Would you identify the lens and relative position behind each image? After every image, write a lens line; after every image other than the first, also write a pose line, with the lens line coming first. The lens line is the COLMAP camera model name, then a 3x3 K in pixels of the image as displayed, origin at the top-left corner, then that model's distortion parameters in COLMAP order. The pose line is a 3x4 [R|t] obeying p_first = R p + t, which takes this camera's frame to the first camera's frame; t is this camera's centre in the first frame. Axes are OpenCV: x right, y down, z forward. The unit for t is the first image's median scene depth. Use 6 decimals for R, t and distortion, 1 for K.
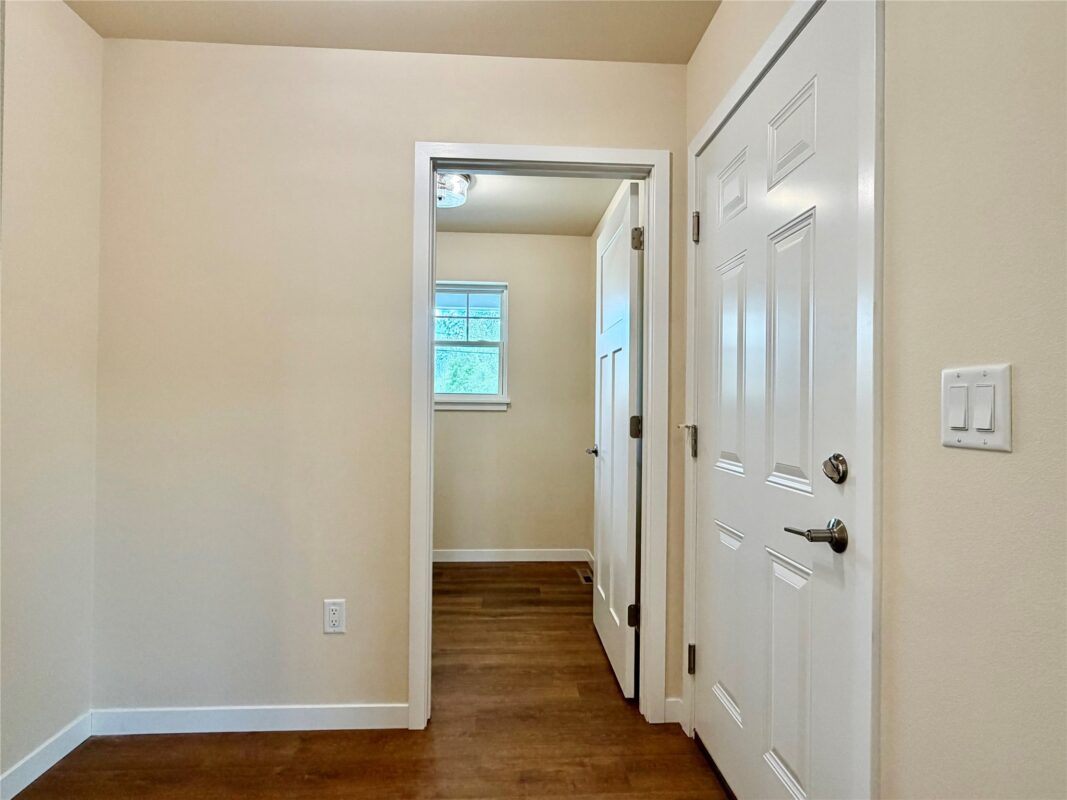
lens RADIAL K [[580.7, 0, 533.3], [0, 580.7, 400.7], [0, 0, 1]] dist [0.004518, -0.000181]
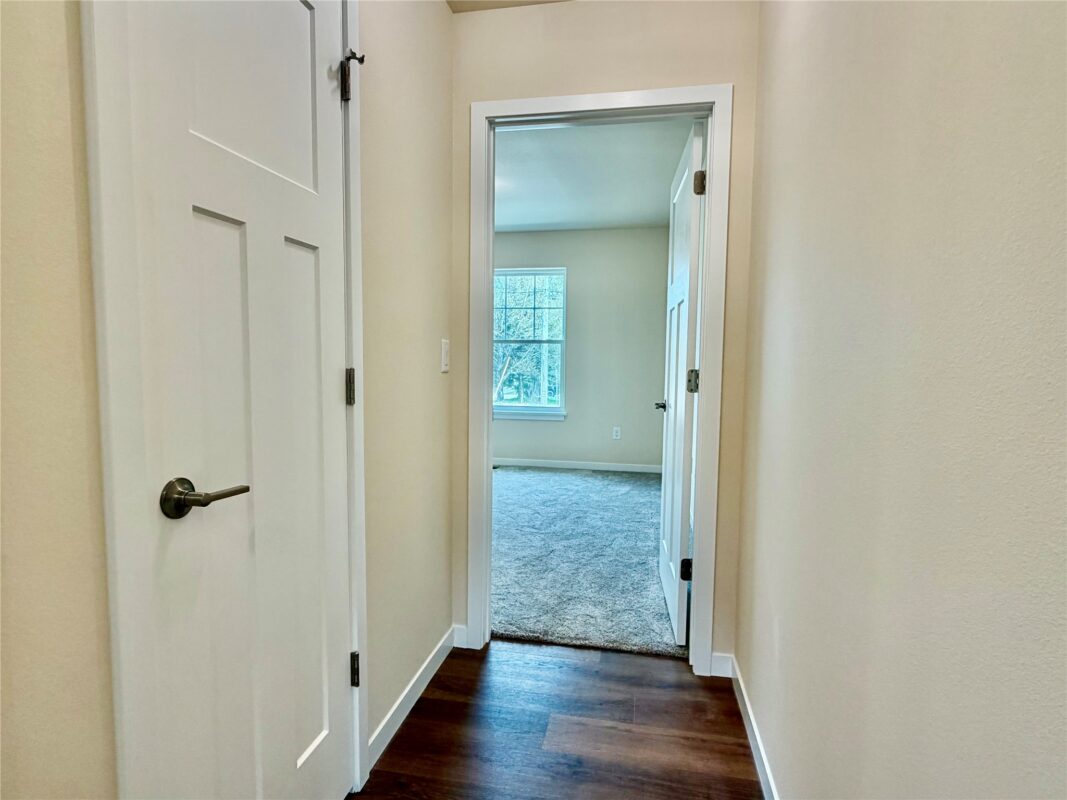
lens RADIAL K [[580.7, 0, 536.4], [0, 580.7, 401.6], [0, 0, 1]] dist [0.004518, -0.000181]
pose [[0.969944, 0.022380, -0.242298, 0.155751], [-0.003839, 0.997045, 0.076722, 0.005230], [0.243299, -0.073486, 0.967164, -0.010771]]
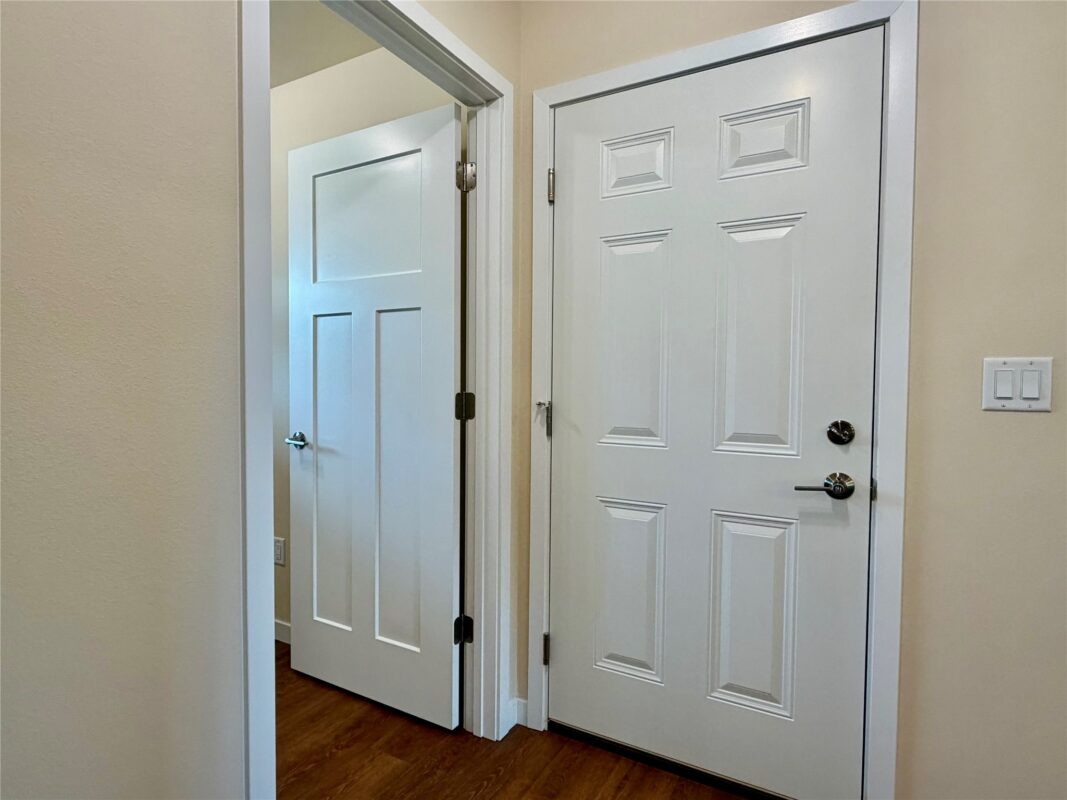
lens RADIAL K [[580.7, 0, 534.7], [0, 580.7, 401.9], [0, 0, 1]] dist [0.004518, -0.000181]
pose [[0.540740, -0.027816, 0.840730, -0.459377], [-0.012393, 0.999081, 0.041026, 0.003969], [-0.841099, -0.032603, 0.539898, 0.459536]]
